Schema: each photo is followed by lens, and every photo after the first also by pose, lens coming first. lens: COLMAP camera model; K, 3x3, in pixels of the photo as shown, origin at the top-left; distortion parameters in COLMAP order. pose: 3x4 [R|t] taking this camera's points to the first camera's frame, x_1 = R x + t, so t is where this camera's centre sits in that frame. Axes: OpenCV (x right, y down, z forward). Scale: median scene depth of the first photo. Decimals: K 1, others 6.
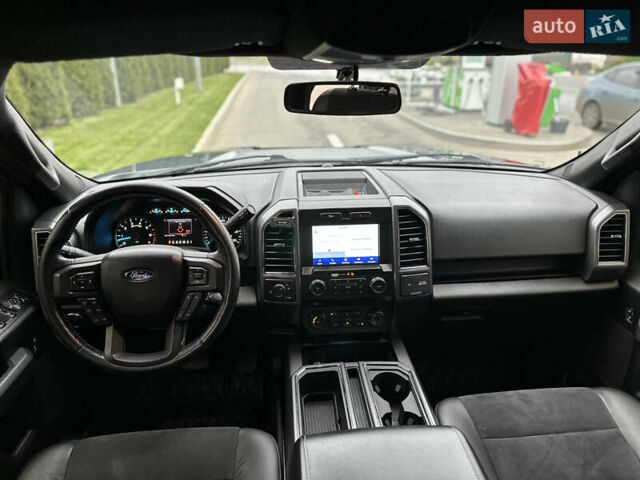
lens RADIAL K [[448.3, 0, 319.7], [0, 448.3, 242.0], [0, 0, 1]] dist [0.085580, -0.120262]
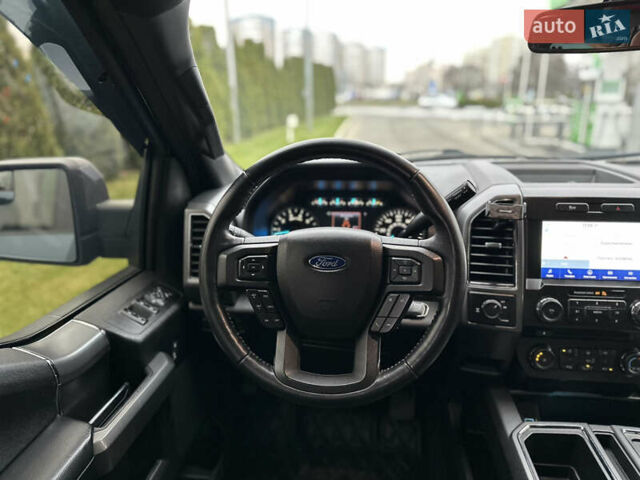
lens RADIAL K [[448.3, 0, 319.7], [0, 448.3, 242.0], [0, 0, 1]] dist [0.085580, -0.120262]
pose [[0.977159, 0.048535, -0.206893, -0.207240], [-0.066716, 0.994412, -0.081820, 0.078323], [0.201765, 0.093754, 0.974936, 0.231813]]
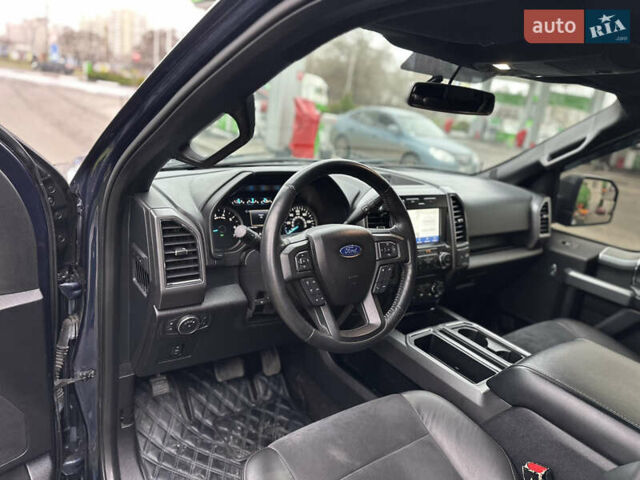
lens RADIAL K [[448.3, 0, 319.7], [0, 448.3, 242.0], [0, 0, 1]] dist [0.085580, -0.120262]
pose [[0.856928, -0.050799, 0.512927, -0.767146], [0.077763, 0.996483, -0.031226, 0.062503], [-0.509536, 0.066646, 0.857864, 0.134546]]
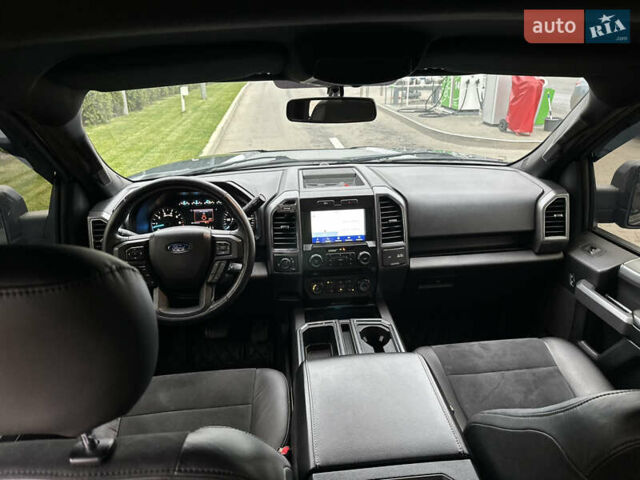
lens RADIAL K [[445.4, 0, 323.2], [0, 445.4, 239.2], [0, 0, 1]] dist [0.119242, -0.197898]
pose [[0.999802, -0.019642, -0.003226, 0.019985], [0.019606, 0.999749, -0.010825, 0.055250], [0.003438, 0.010759, 0.999936, -0.239127]]
